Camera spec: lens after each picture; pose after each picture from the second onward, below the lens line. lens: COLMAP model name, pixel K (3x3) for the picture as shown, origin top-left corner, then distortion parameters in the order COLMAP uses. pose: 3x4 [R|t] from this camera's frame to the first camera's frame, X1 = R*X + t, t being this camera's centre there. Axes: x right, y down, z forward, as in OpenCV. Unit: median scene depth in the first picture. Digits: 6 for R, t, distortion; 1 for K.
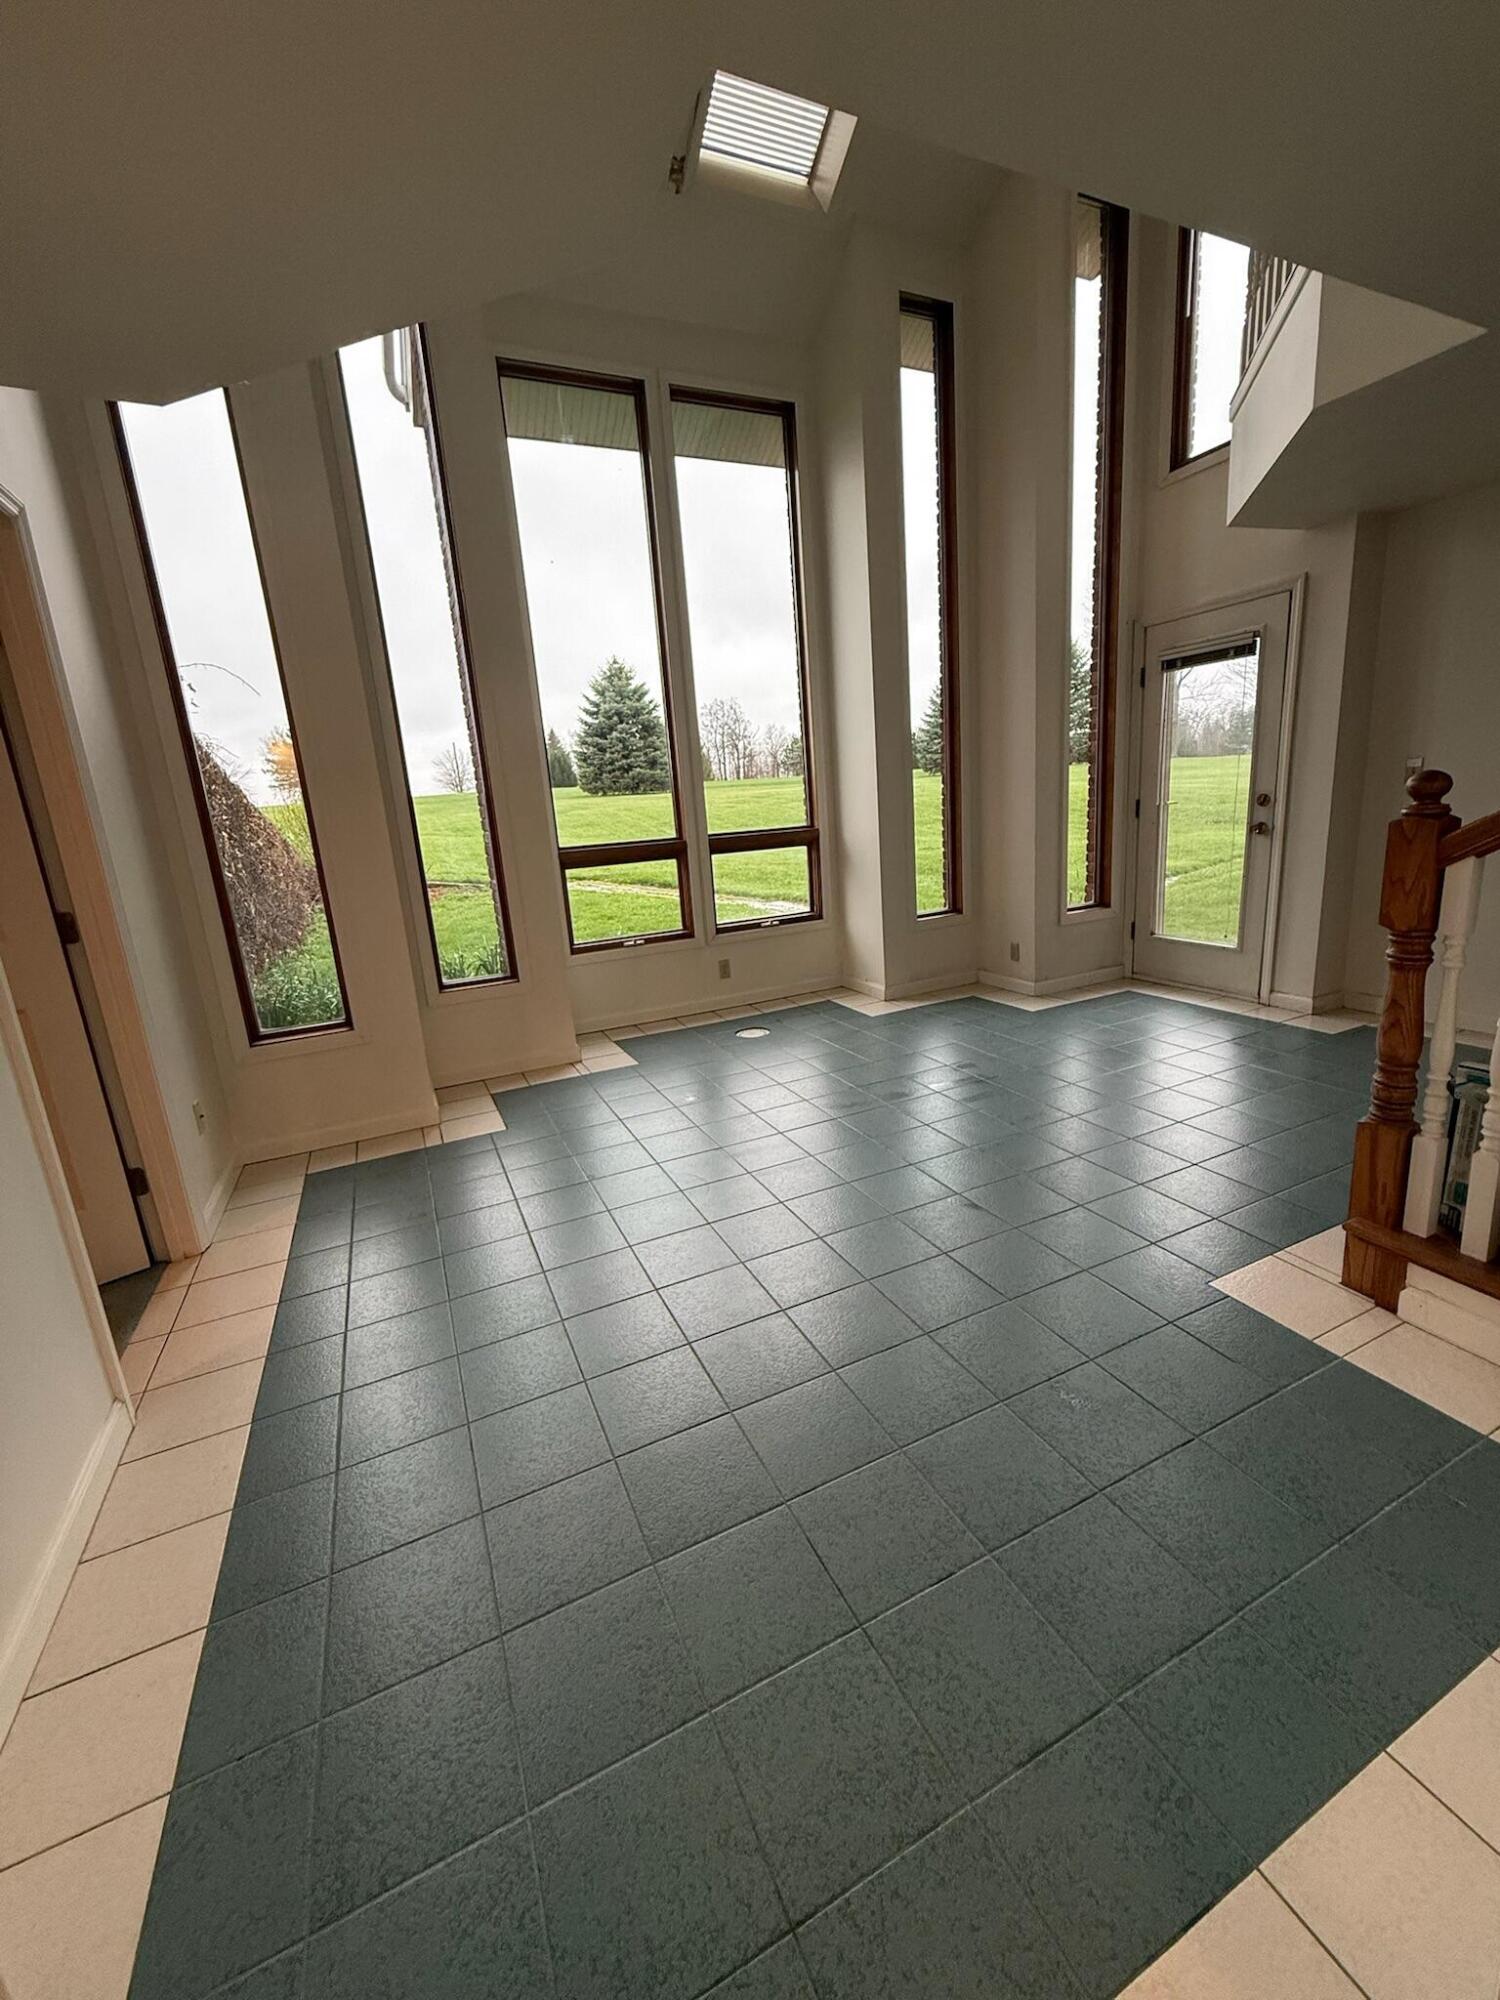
lens RADIAL K [[803.7, 0, 751.0], [0, 803.7, 997.9], [0, 0, 1]] dist [0.001003, 0.000169]
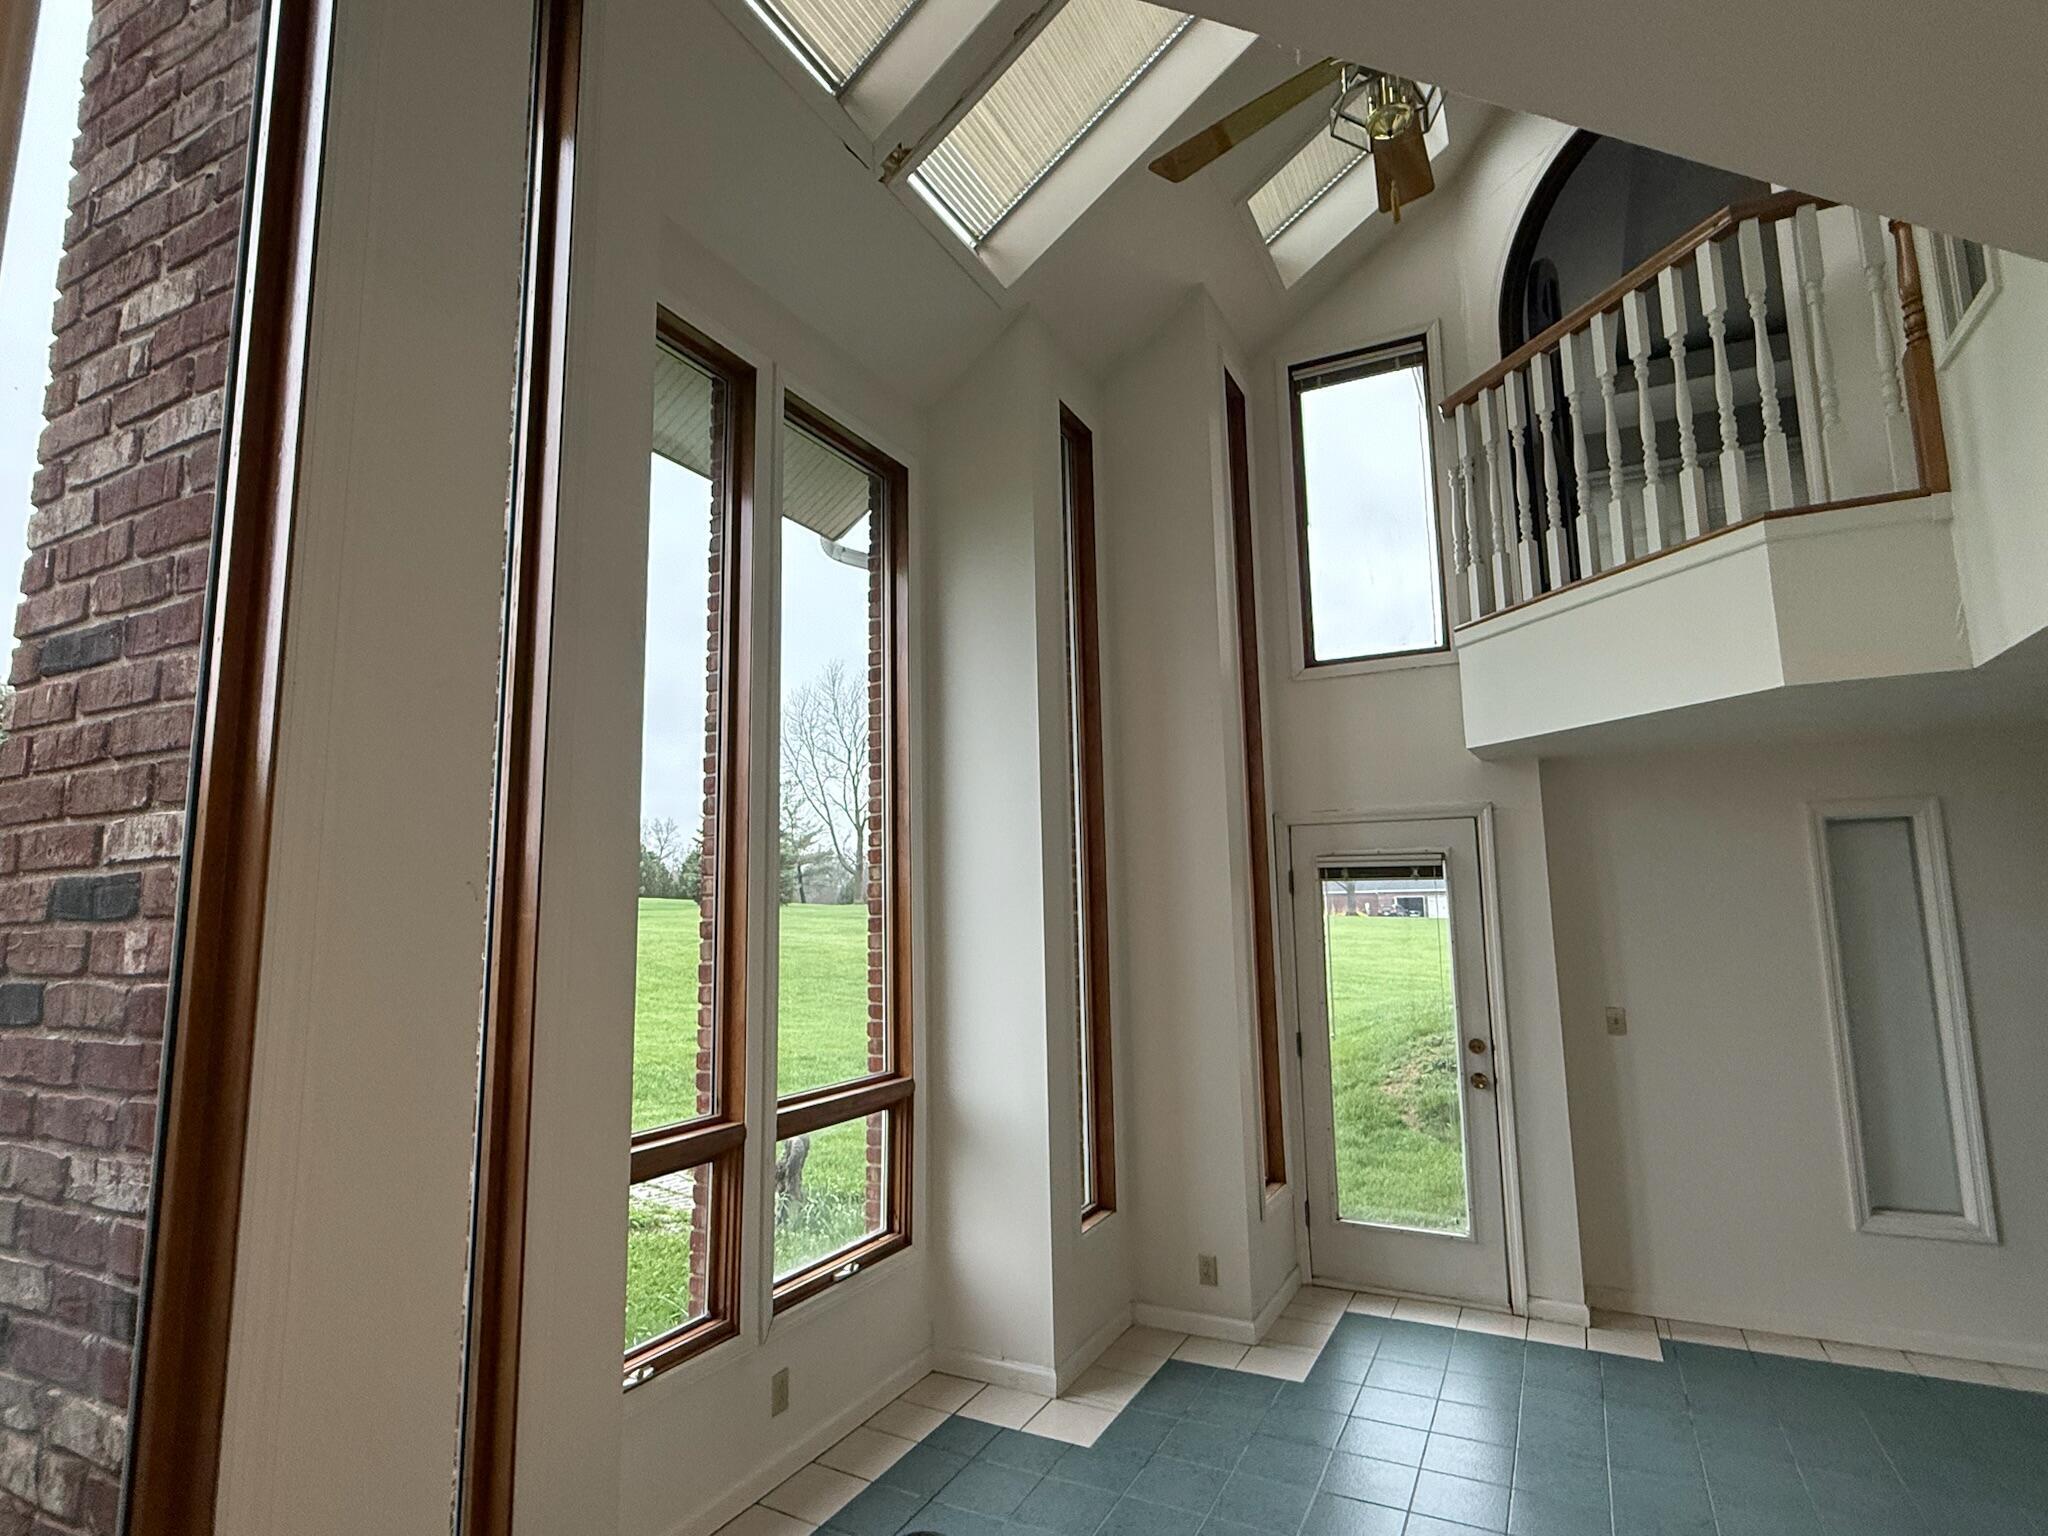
lens RADIAL K [[1051.8, 0, 1024.7], [0, 1051.8, 772.1], [0, 0, 1]] dist [0.005490, 0.000016]
pose [[0.789056, 0.142447, 0.597578, -0.372757], [0.107235, 0.925872, -0.362300, -0.145338], [-0.604890, 0.349956, 0.715289, 0.360560]]
